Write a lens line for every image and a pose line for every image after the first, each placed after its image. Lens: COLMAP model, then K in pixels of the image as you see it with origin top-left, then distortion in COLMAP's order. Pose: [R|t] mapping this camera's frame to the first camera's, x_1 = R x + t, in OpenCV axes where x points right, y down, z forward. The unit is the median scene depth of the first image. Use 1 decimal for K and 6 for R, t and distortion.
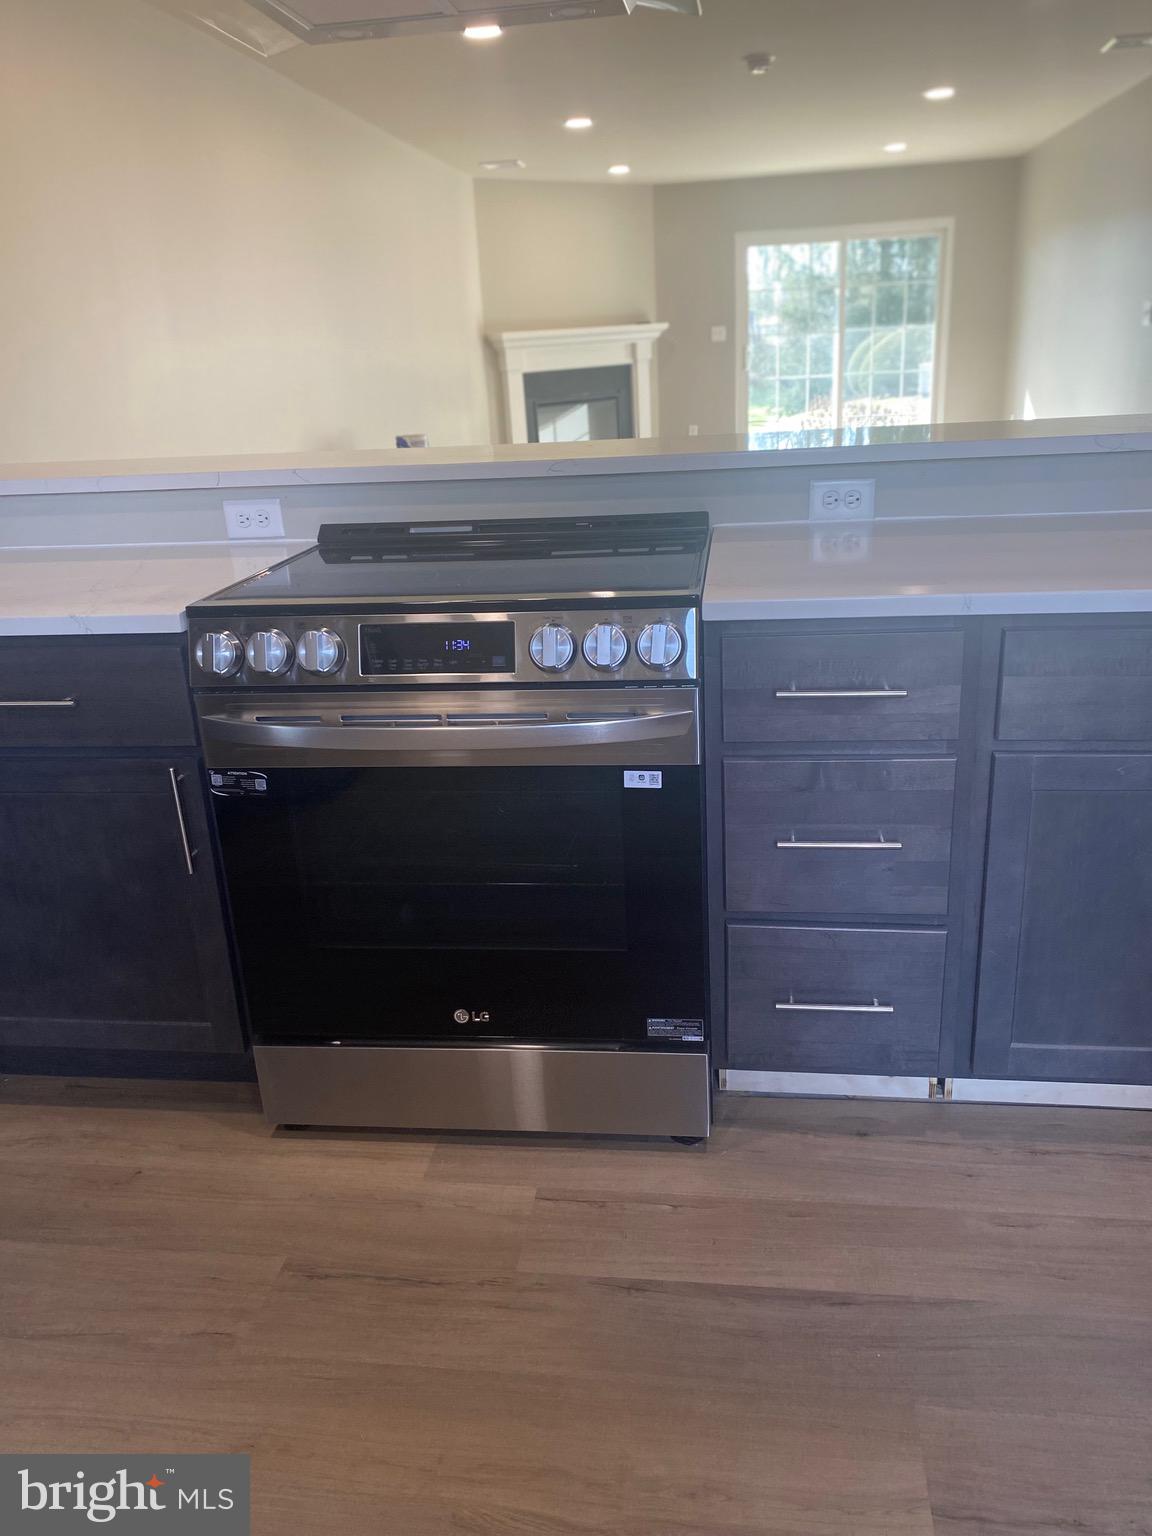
lens RADIAL K [[1168.0, 0, 567.9], [0, 1168.0, 759.4], [0, 0, 1]] dist [0.062094, -0.073168]
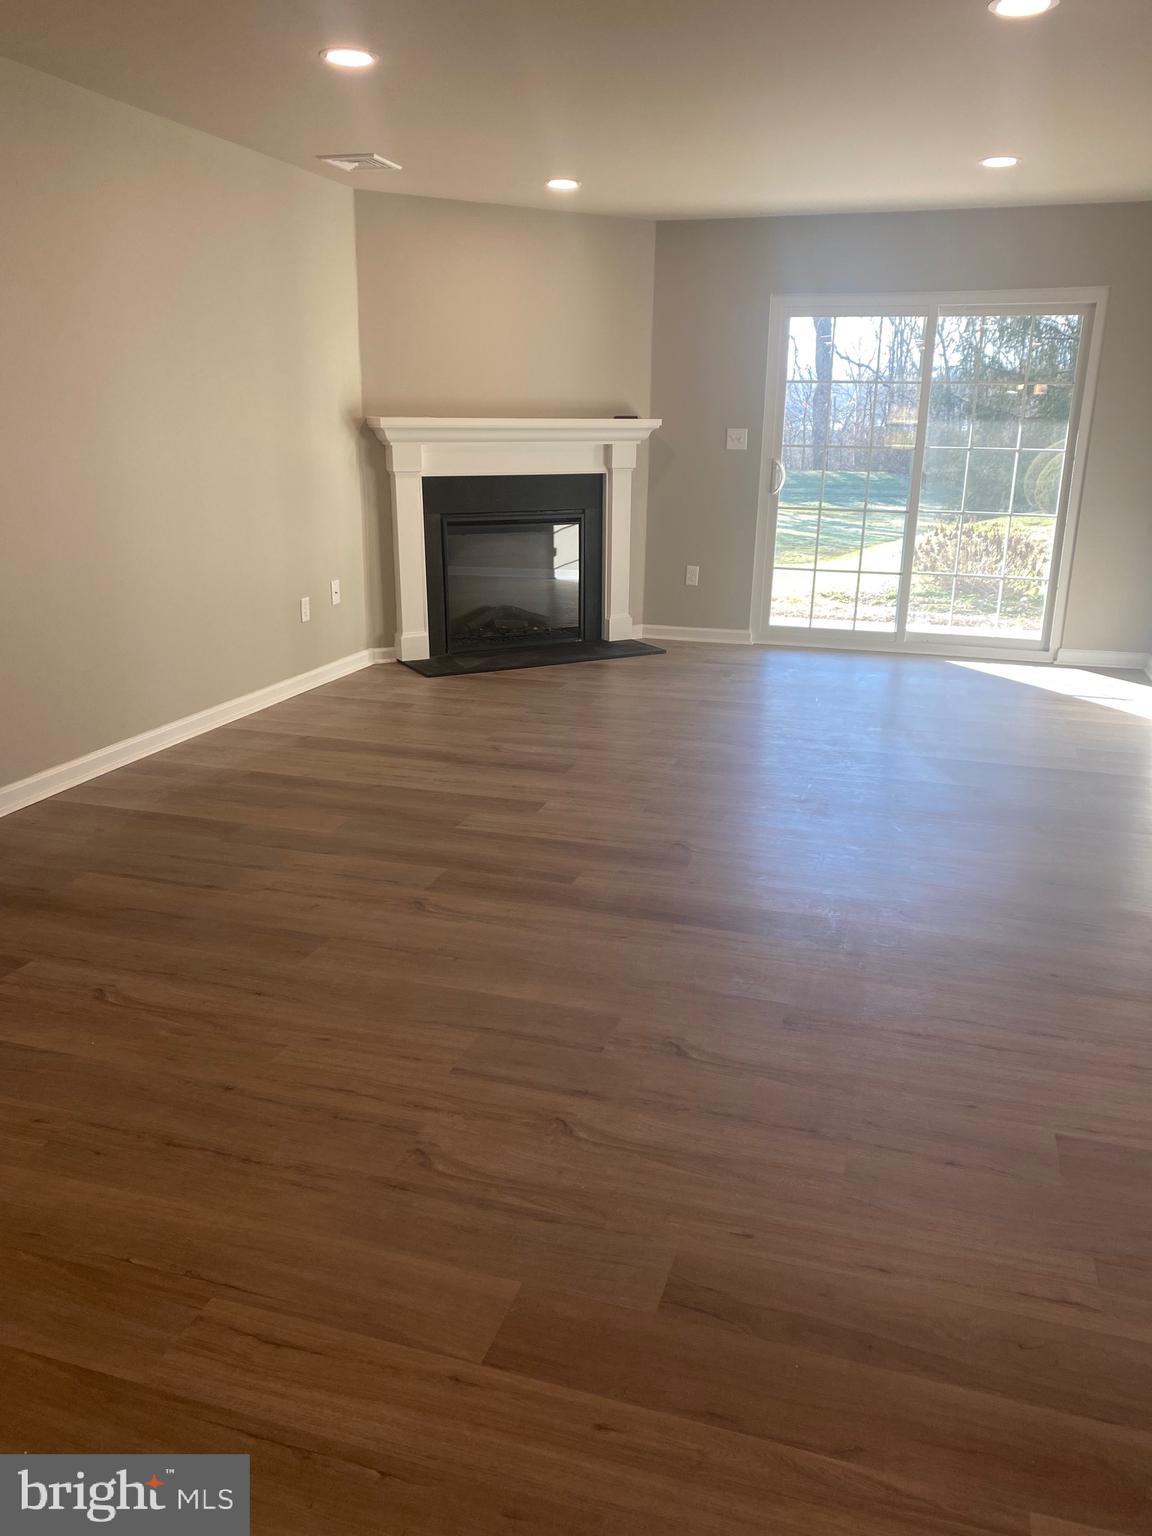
lens RADIAL K [[1168.0, 0, 569.3], [0, 1168.0, 741.5], [0, 0, 1]] dist [0.062094, -0.073168]
pose [[0.984902, 0.104141, -0.138283, 0.149281], [-0.113474, 0.991642, -0.061397, -0.140967], [0.130733, 0.076161, 0.988488, 0.343011]]
